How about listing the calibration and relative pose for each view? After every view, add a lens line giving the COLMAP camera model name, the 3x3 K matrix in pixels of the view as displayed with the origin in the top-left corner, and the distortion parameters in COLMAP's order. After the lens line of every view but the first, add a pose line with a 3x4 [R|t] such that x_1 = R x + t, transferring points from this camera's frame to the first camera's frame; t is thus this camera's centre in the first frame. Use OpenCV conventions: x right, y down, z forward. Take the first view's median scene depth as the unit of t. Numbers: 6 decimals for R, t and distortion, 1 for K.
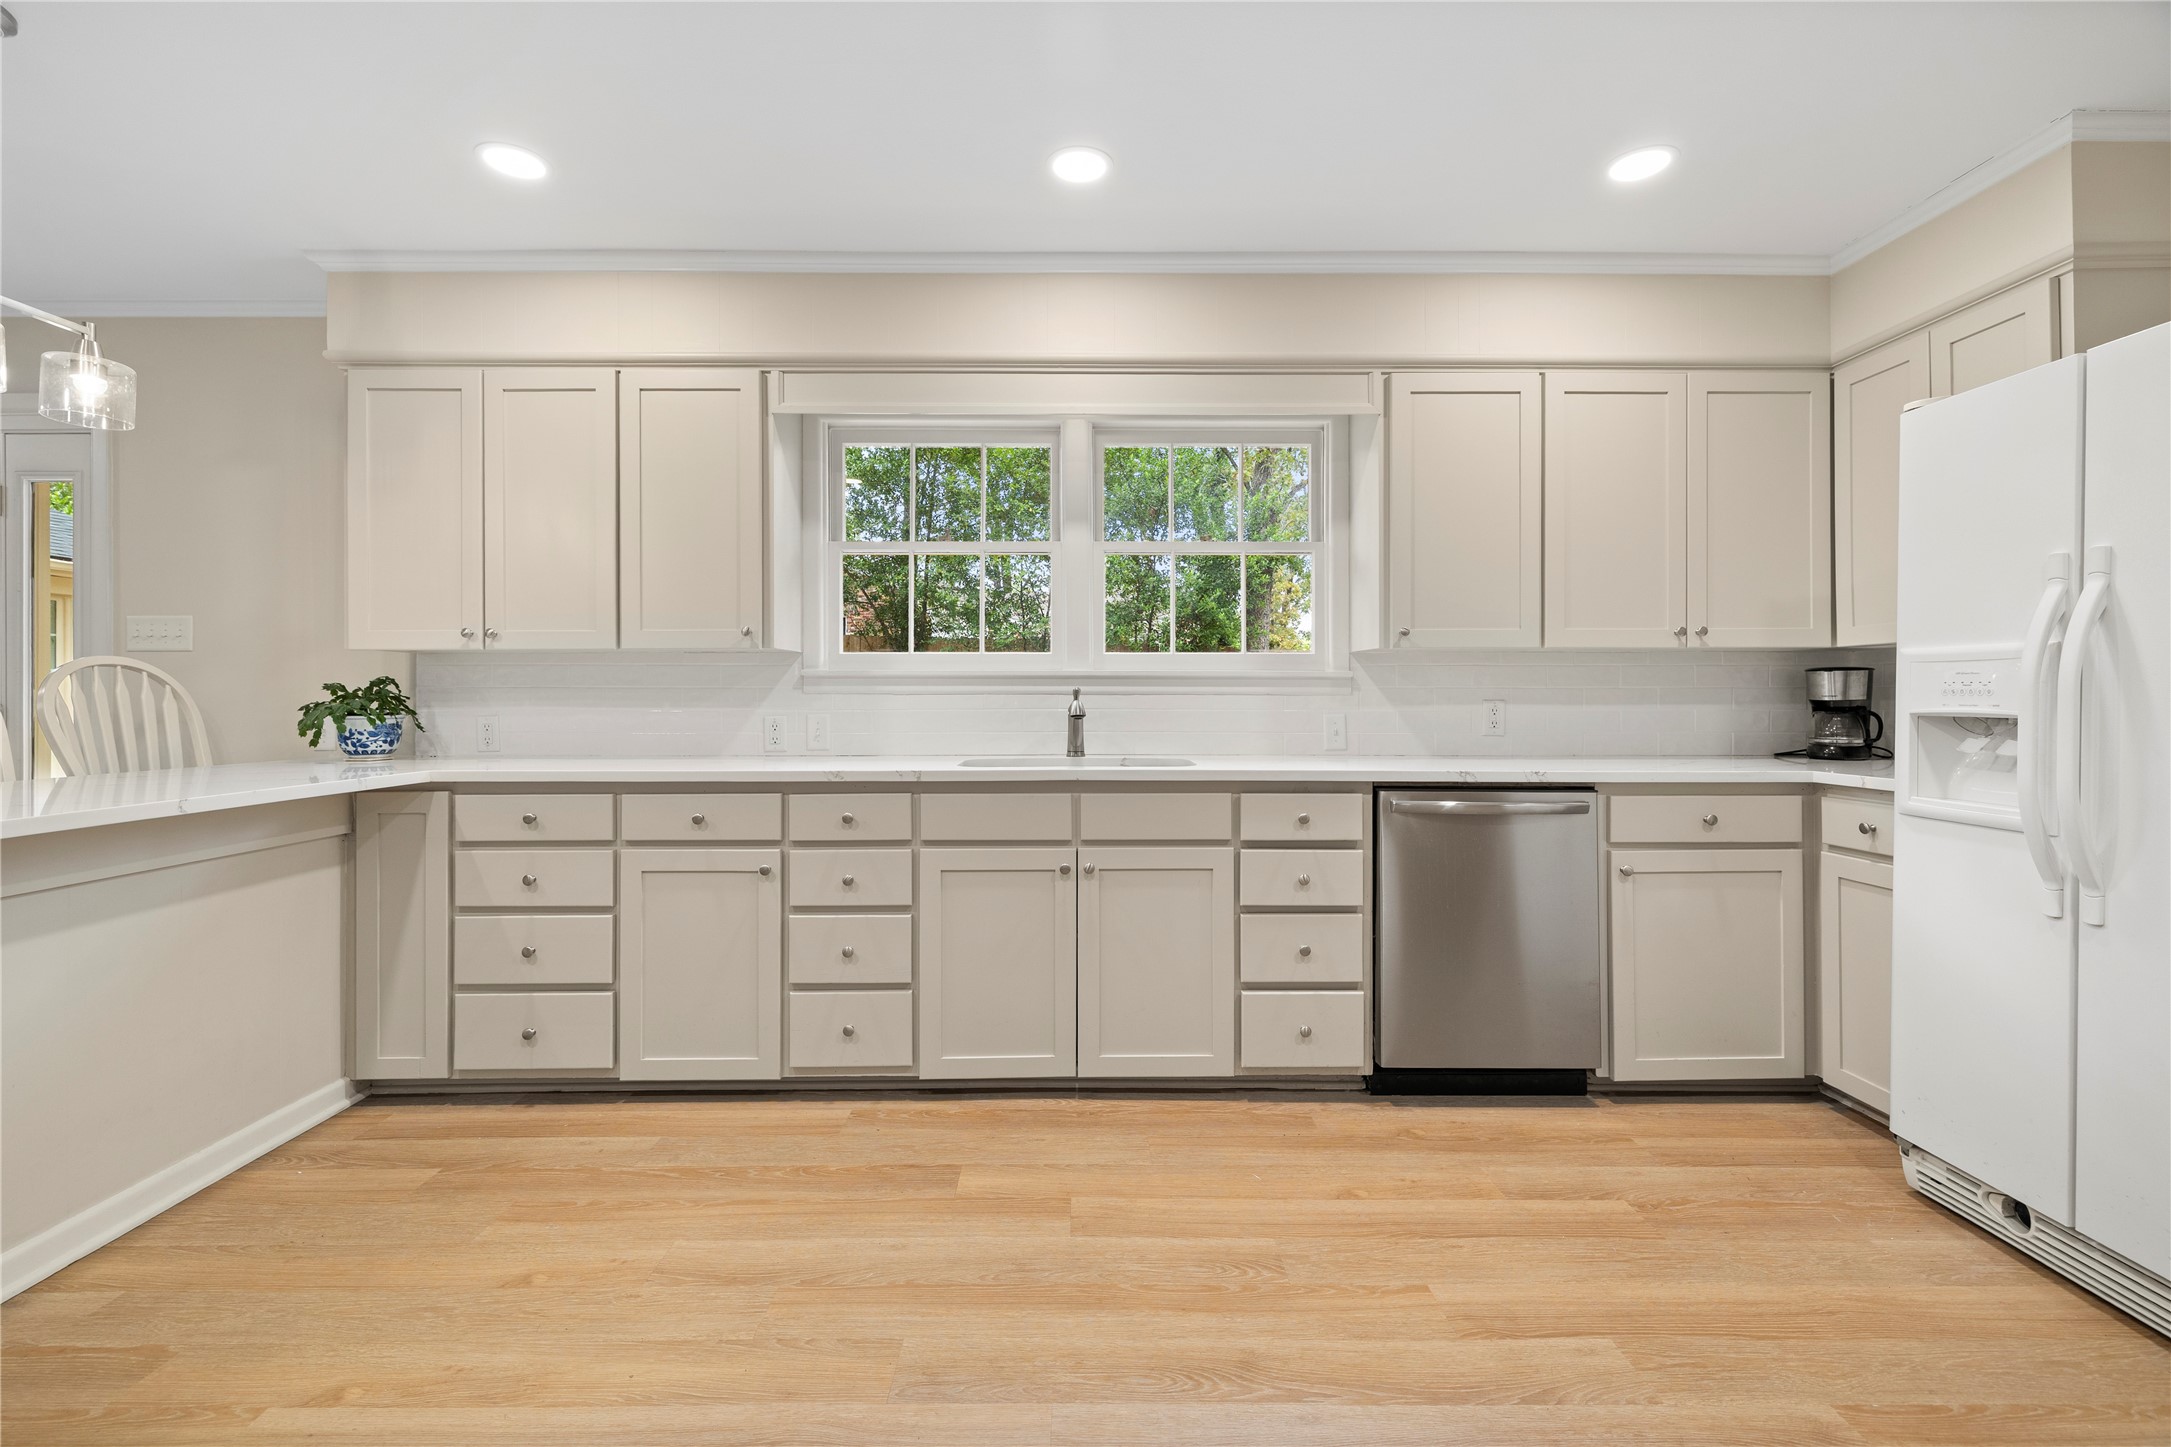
lens RADIAL K [[922.9, 0, 1085.1], [0, 922.9, 696.2], [0, 0, 1]] dist [0.000386, 0.000370]
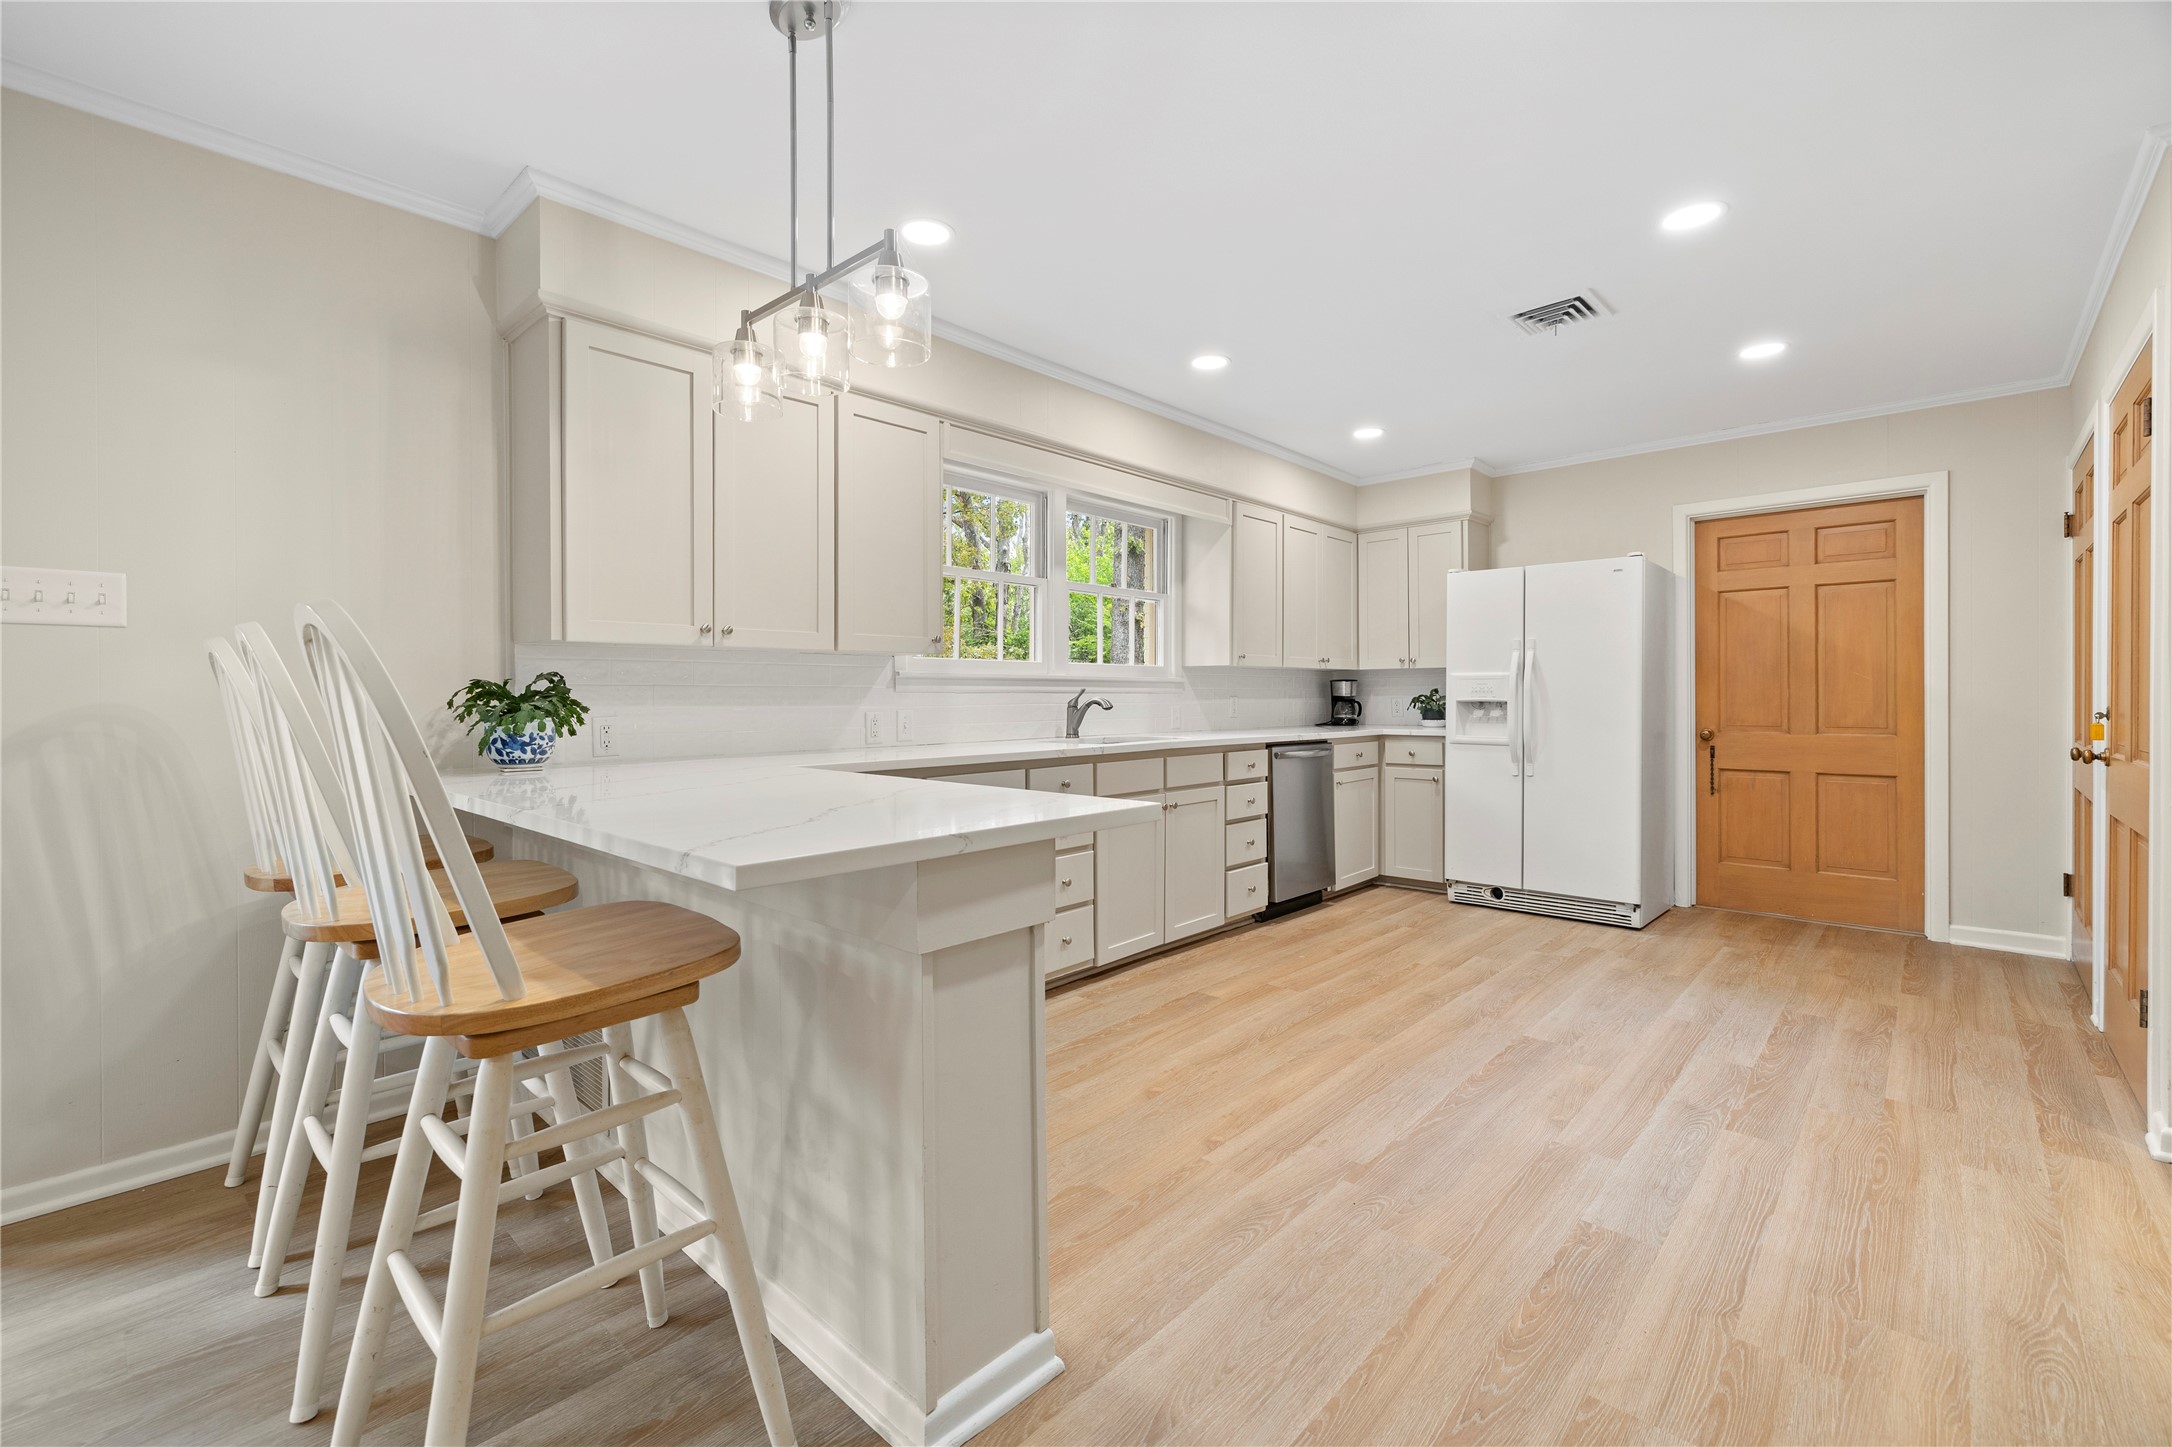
lens RADIAL K [[920.4, 0, 1079.7], [0, 920.4, 704.2], [0, 0, 1]] dist [0.000279, 0.000290]
pose [[0.687516, -0.008777, 0.726116, -1.215217], [0.002882, 0.999952, 0.009358, 0.002590], [-0.726163, -0.004341, 0.687509, 0.058643]]
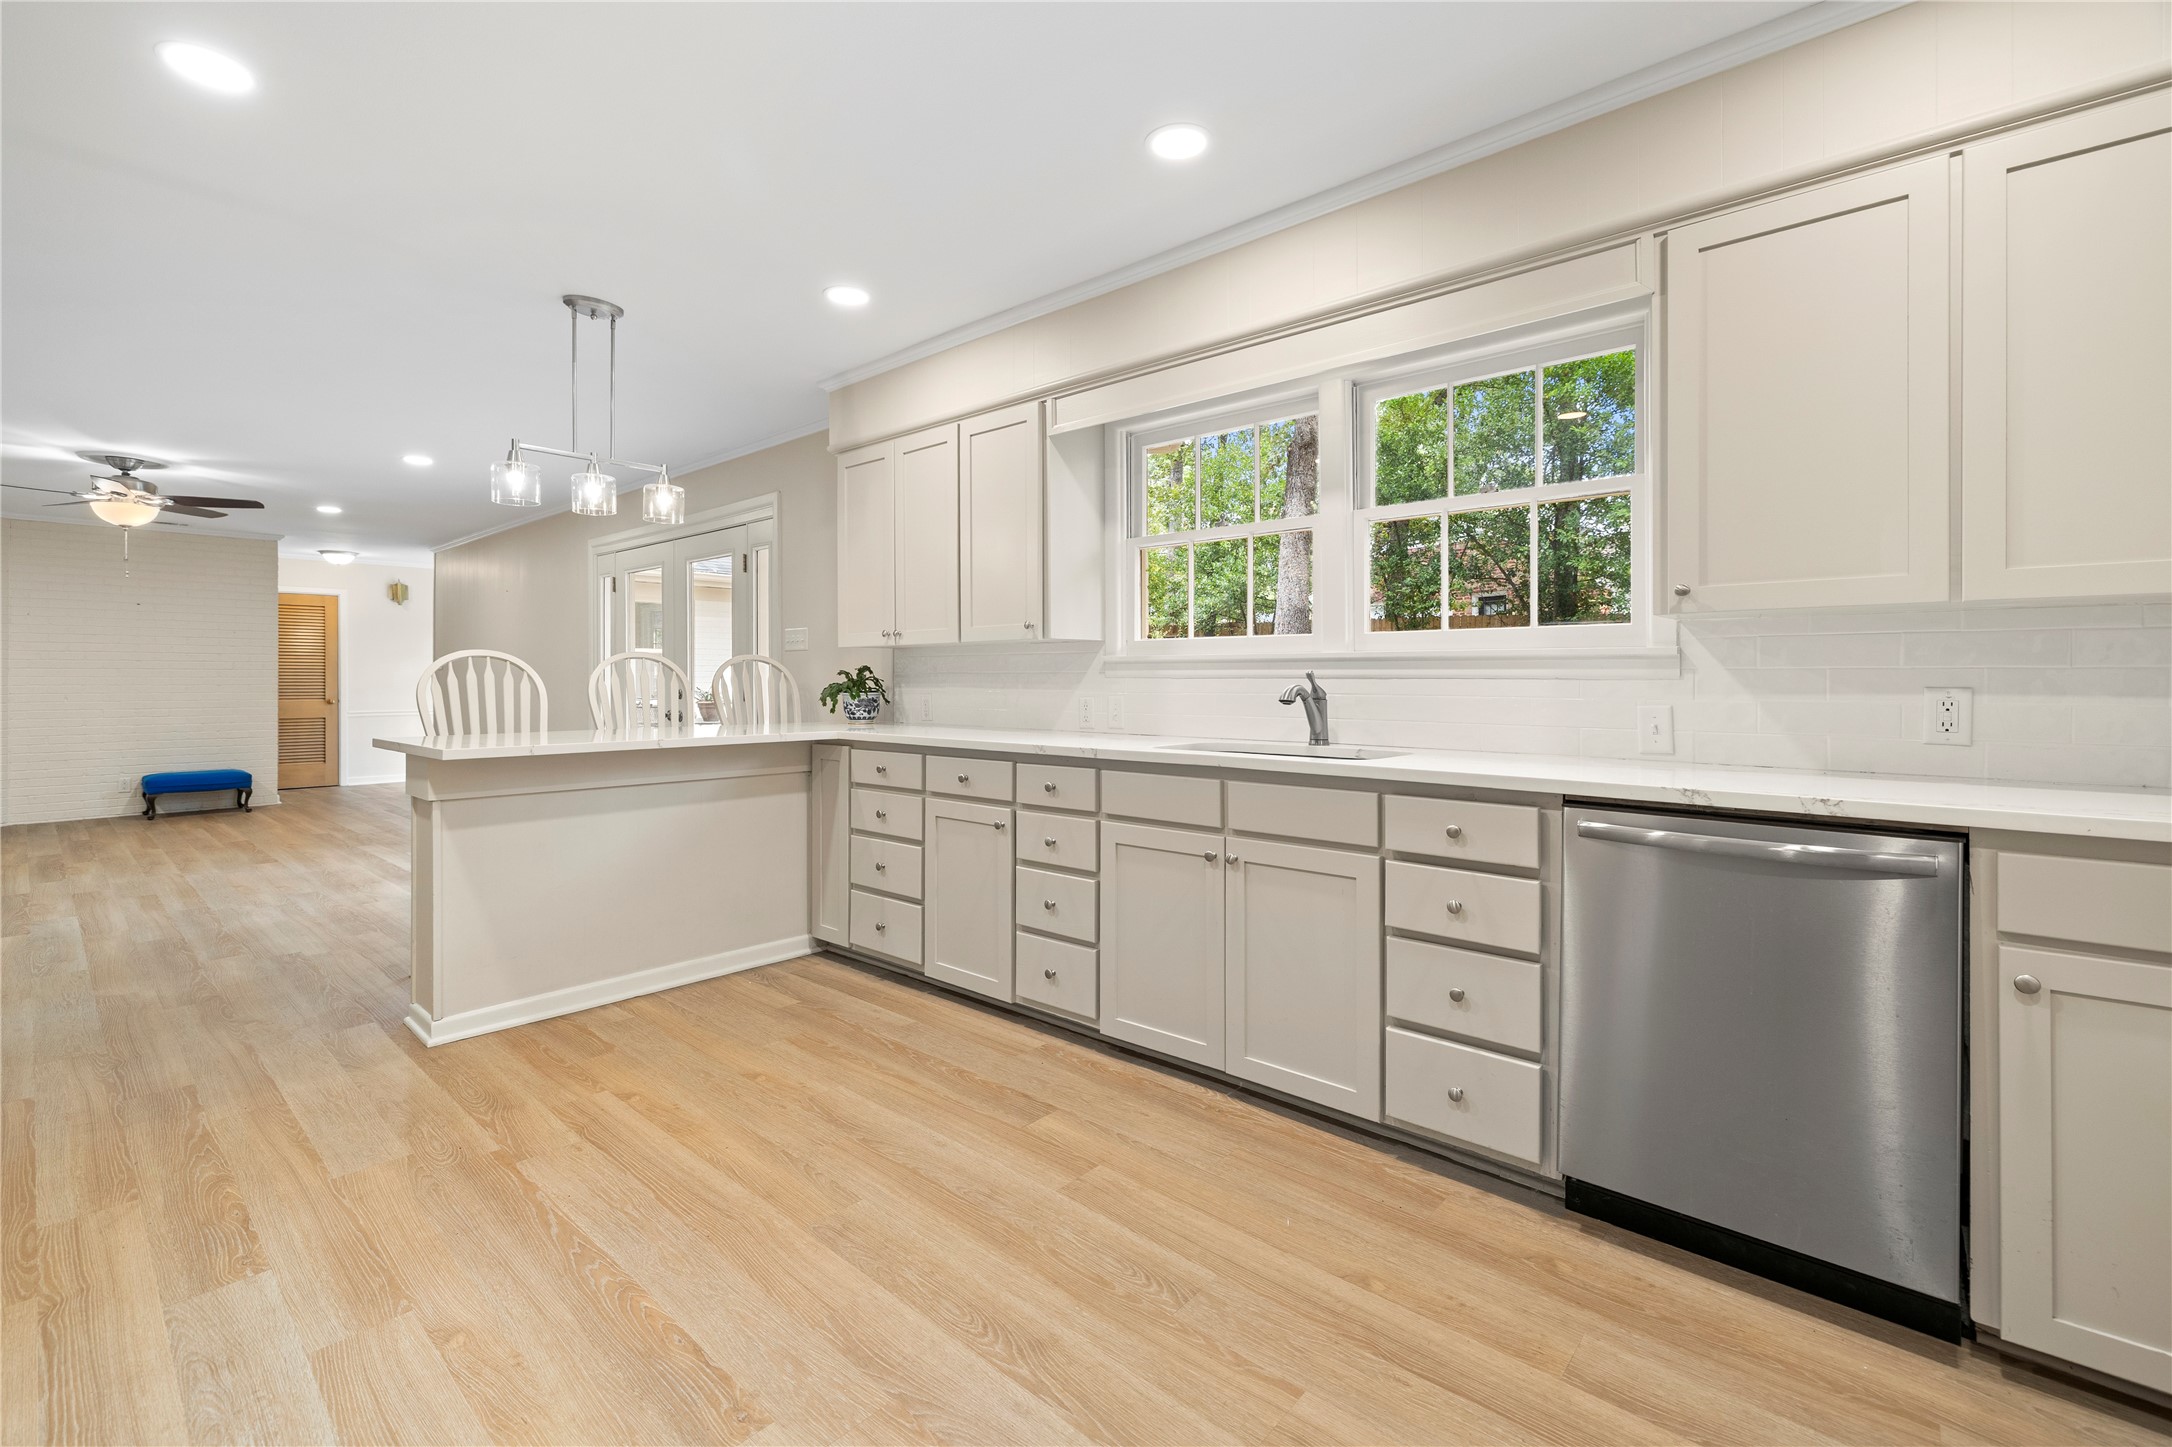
lens RADIAL K [[939.9, 0, 1081.2], [0, 939.9, 684.8], [0, 0, 1]] dist [0.001709, -0.000581]
pose [[0.741610, 0.005181, -0.670811, 0.543961], [-0.002849, 0.999985, 0.004573, 0.001138], [0.670825, -0.001481, 0.741614, 0.167595]]
